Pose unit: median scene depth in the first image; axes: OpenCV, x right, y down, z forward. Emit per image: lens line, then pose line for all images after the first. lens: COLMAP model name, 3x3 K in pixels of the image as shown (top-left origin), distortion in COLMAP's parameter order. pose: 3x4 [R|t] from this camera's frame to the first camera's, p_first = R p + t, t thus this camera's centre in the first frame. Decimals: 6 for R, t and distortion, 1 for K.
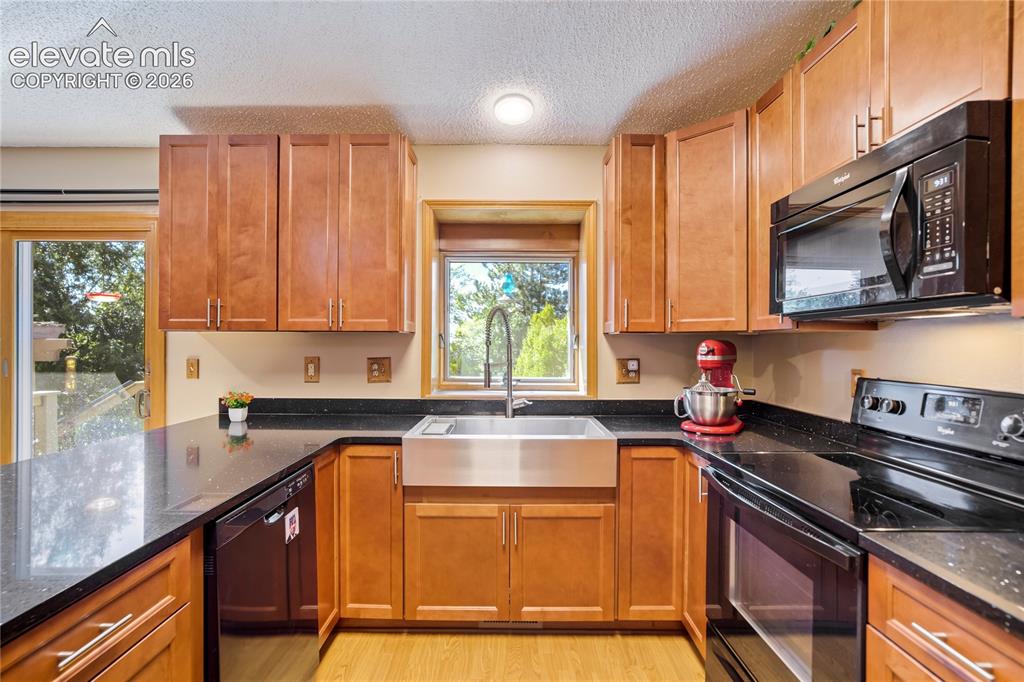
lens RADIAL K [[475.8, 0, 509.7], [0, 475.8, 344.2], [0, 0, 1]] dist [-0.029565, 0.000810]
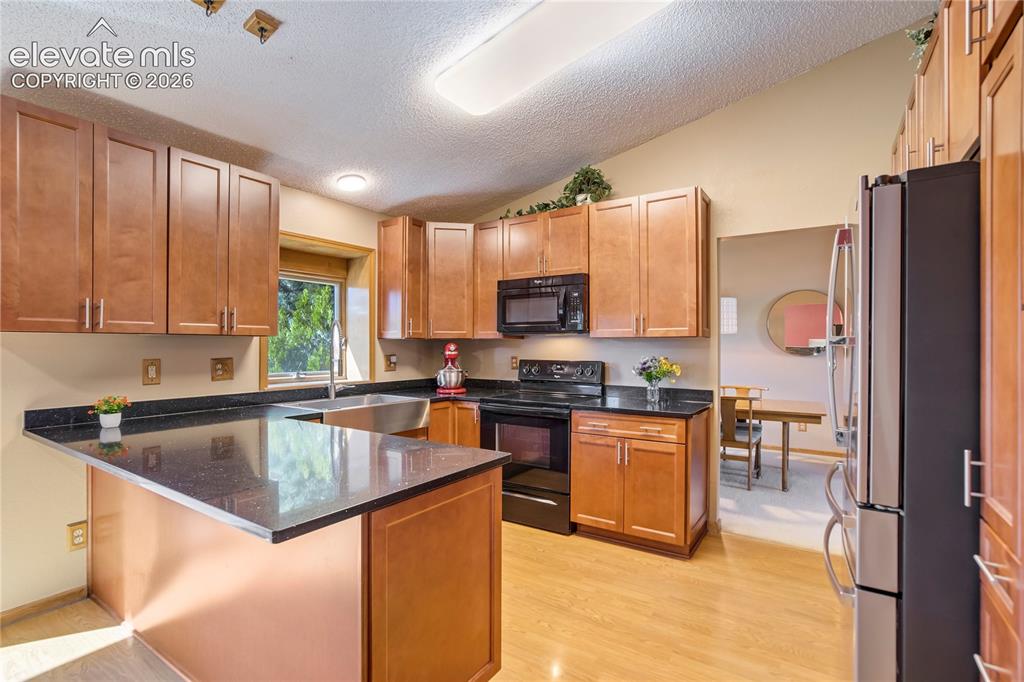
lens RADIAL K [[475.8, 0, 509.7], [0, 475.8, 344.2], [0, 0, 1]] dist [-0.029565, 0.000810]
pose [[0.558434, -0.001690, 0.829547, -0.926404], [0.002313, 0.999997, 0.000481, -0.004064], [-0.829546, 0.001650, 0.558436, -0.205716]]
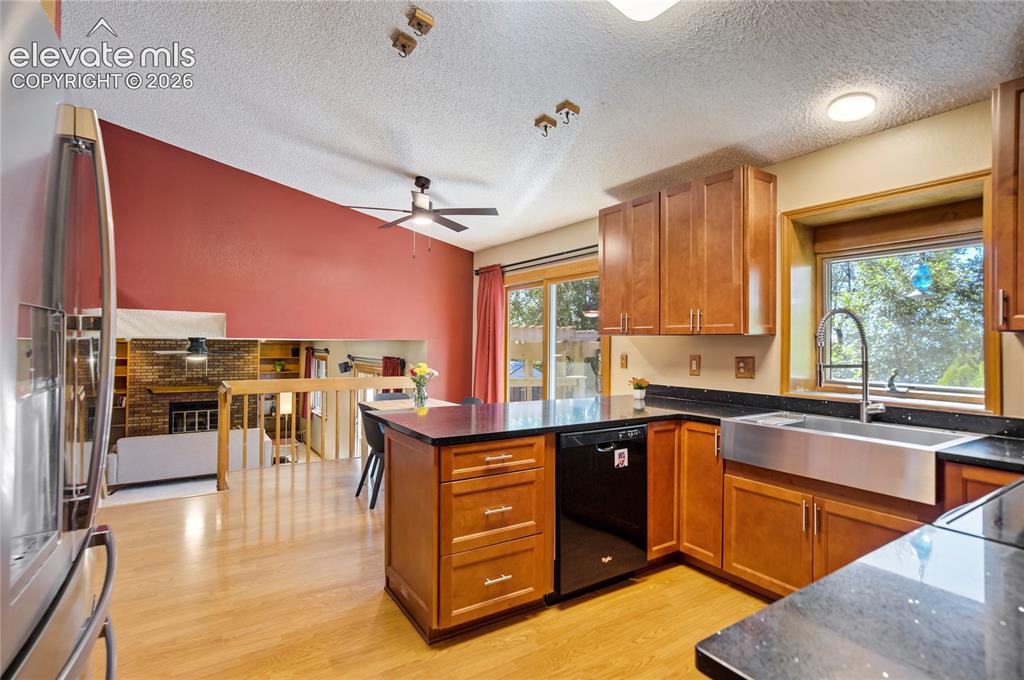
lens RADIAL K [[501.3, 0, 507.9], [0, 501.3, 334.9], [0, 0, 1]] dist [-0.021157, 0.000146]
pose [[0.542849, -0.013064, -0.839729, 0.484712], [-0.008525, 0.999742, -0.021065, 0.006331], [0.839787, 0.018593, 0.542597, -0.154721]]
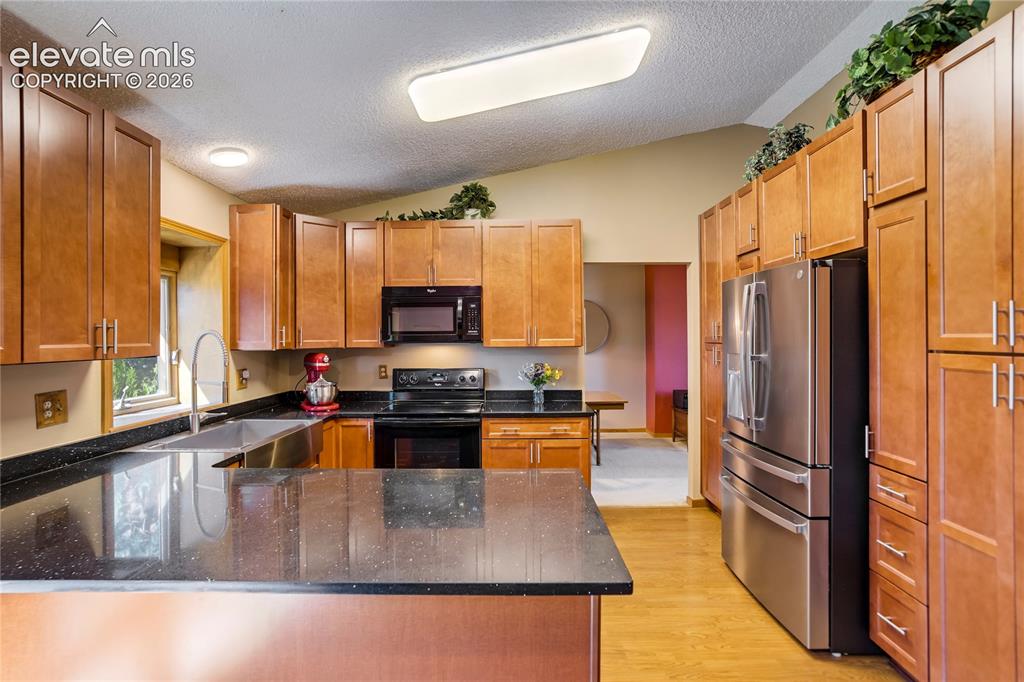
lens RADIAL K [[479.1, 0, 505.6], [0, 479.1, 337.7], [0, 0, 1]] dist [-0.034417, 0.022975]
pose [[0.023963, -0.005076, 0.999700, -1.129862], [0.007624, 0.999959, 0.004894, -0.061746], [-0.999684, 0.007504, 0.024000, 0.310484]]
